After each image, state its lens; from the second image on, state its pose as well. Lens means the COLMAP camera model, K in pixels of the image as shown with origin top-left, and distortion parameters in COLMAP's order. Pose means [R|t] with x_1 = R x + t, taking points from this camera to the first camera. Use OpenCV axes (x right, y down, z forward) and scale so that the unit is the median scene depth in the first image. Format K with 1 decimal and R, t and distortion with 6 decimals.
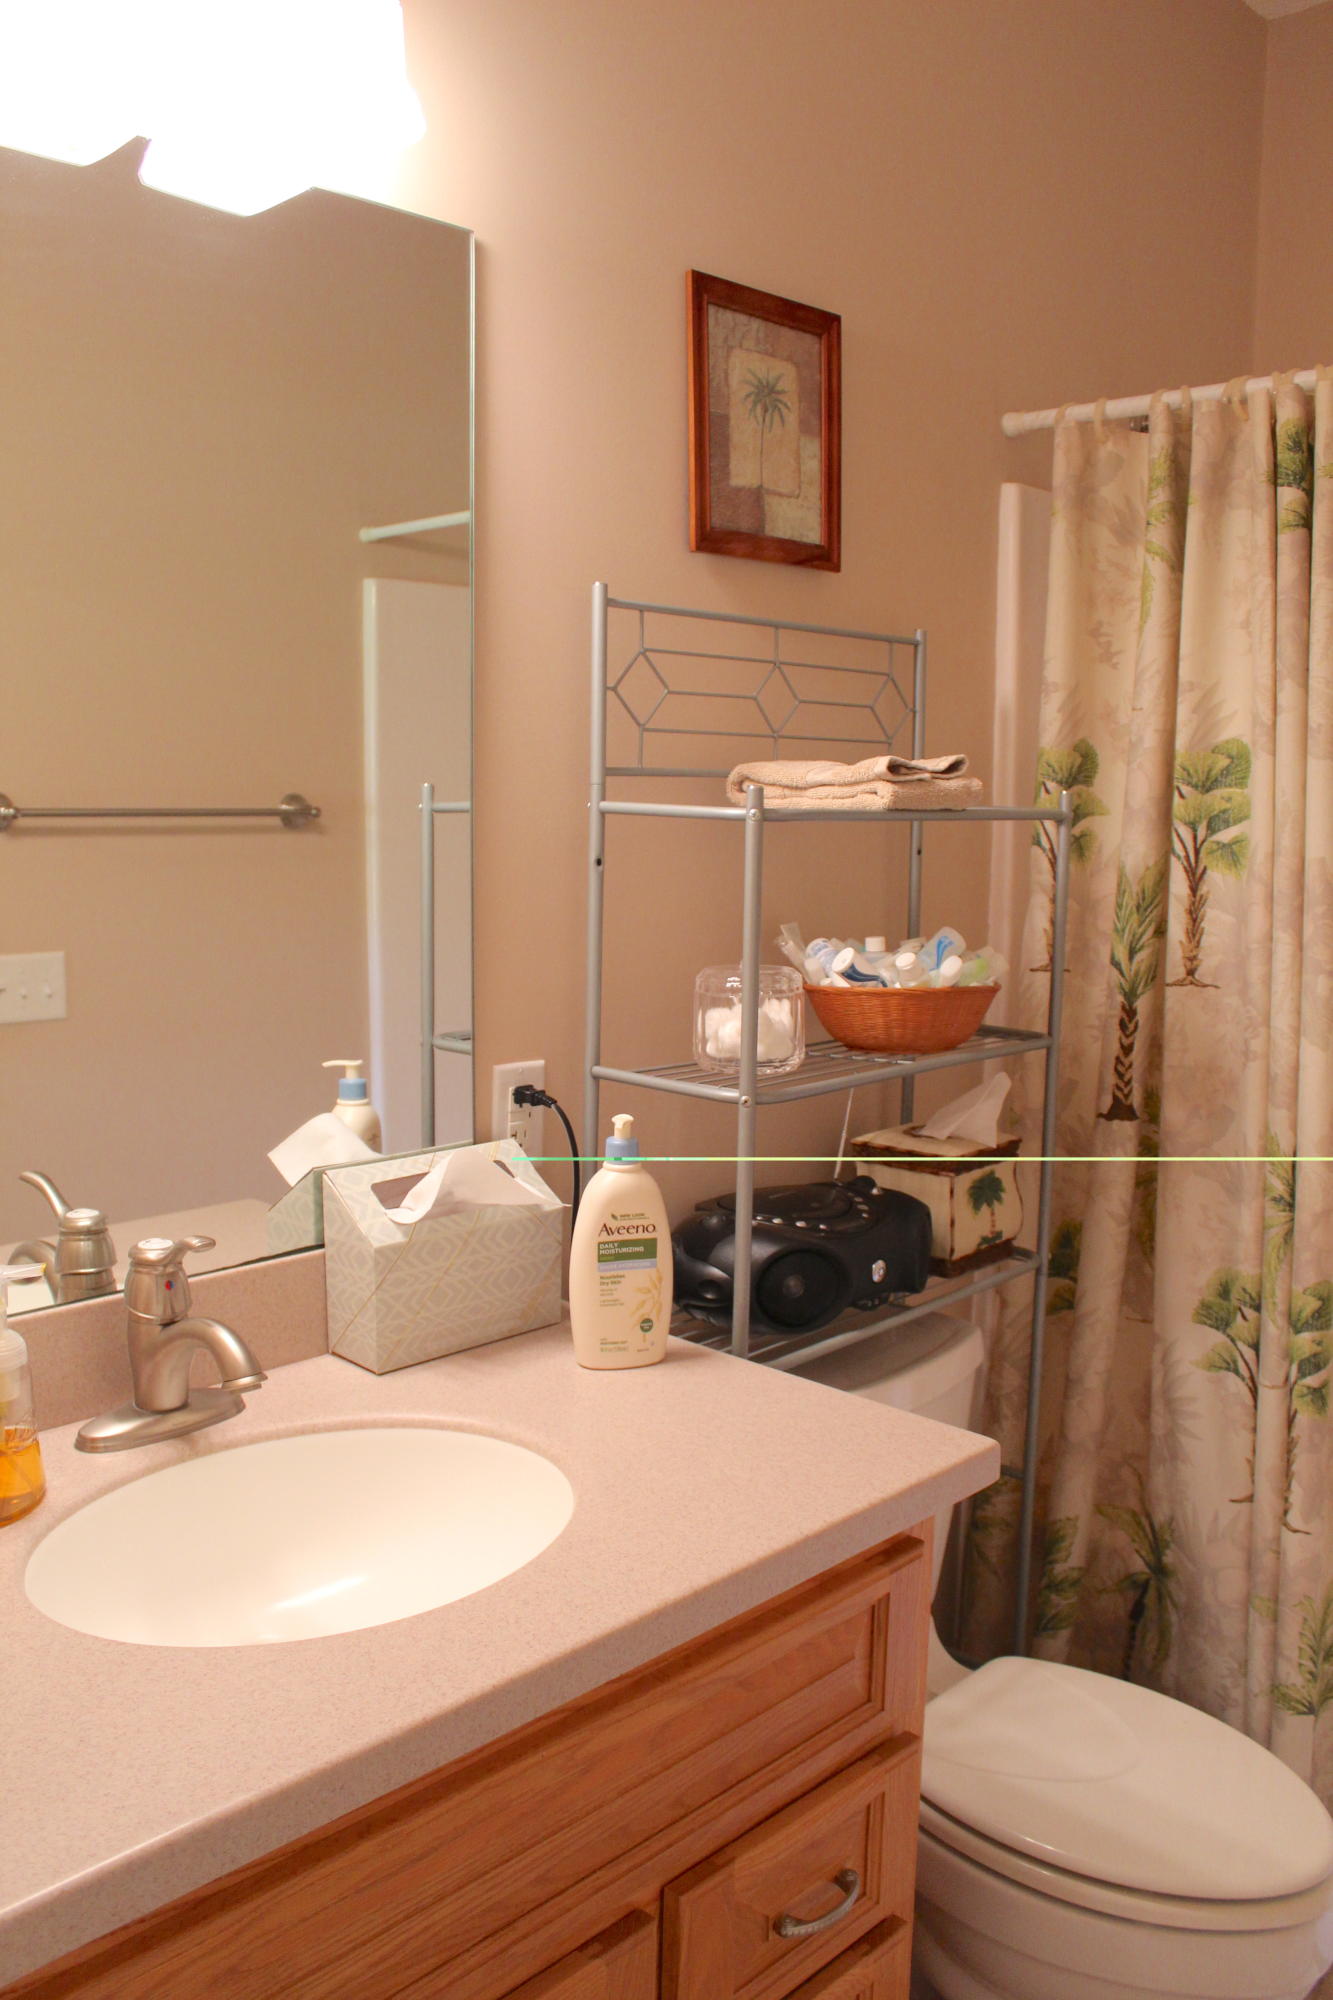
lens RADIAL K [[1675.8, 0, 666.5], [0, 1675.8, 1000.0], [0, 0, 1]] dist [-0.160789, 0.139876]
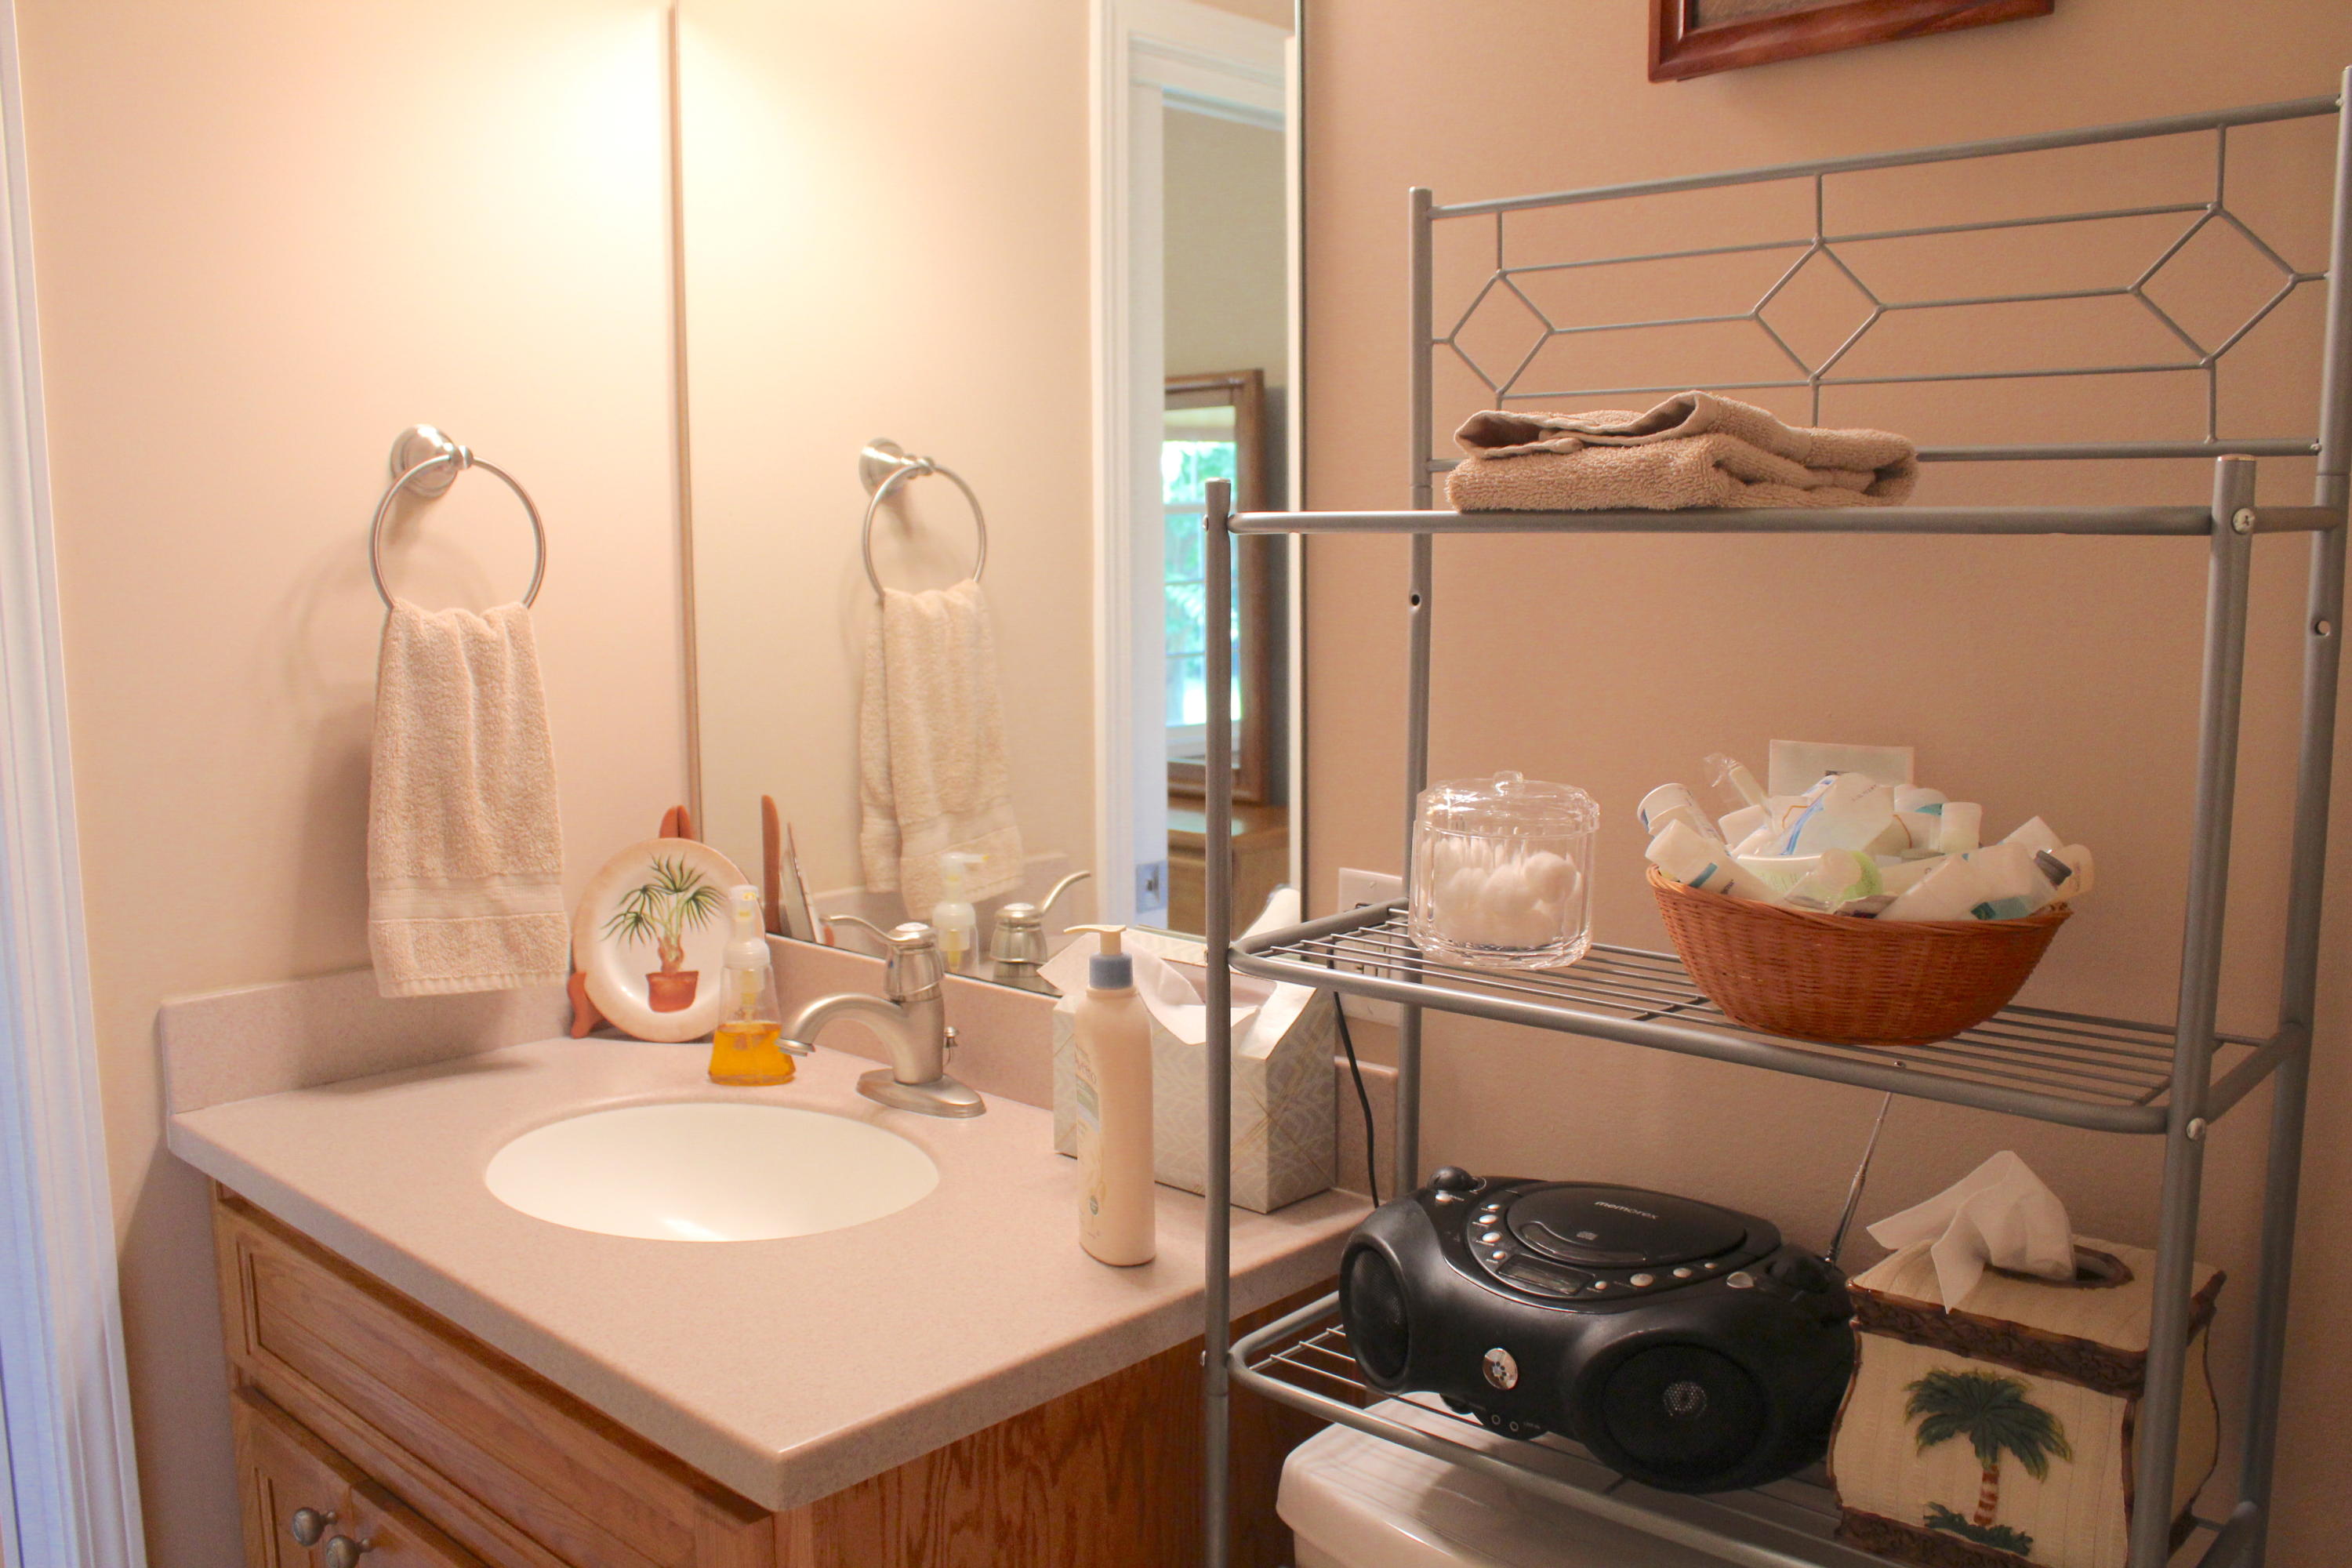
lens RADIAL K [[1970.8, 0, 1181.3], [0, 1970.8, 805.7], [0, 0, 1]] dist [-0.160789, 0.139876]
pose [[0.010275, 0.123916, -0.992240, 0.747503], [-0.118435, 0.985458, 0.121842, -0.084385], [0.992909, 0.116263, 0.024801, 0.880004]]
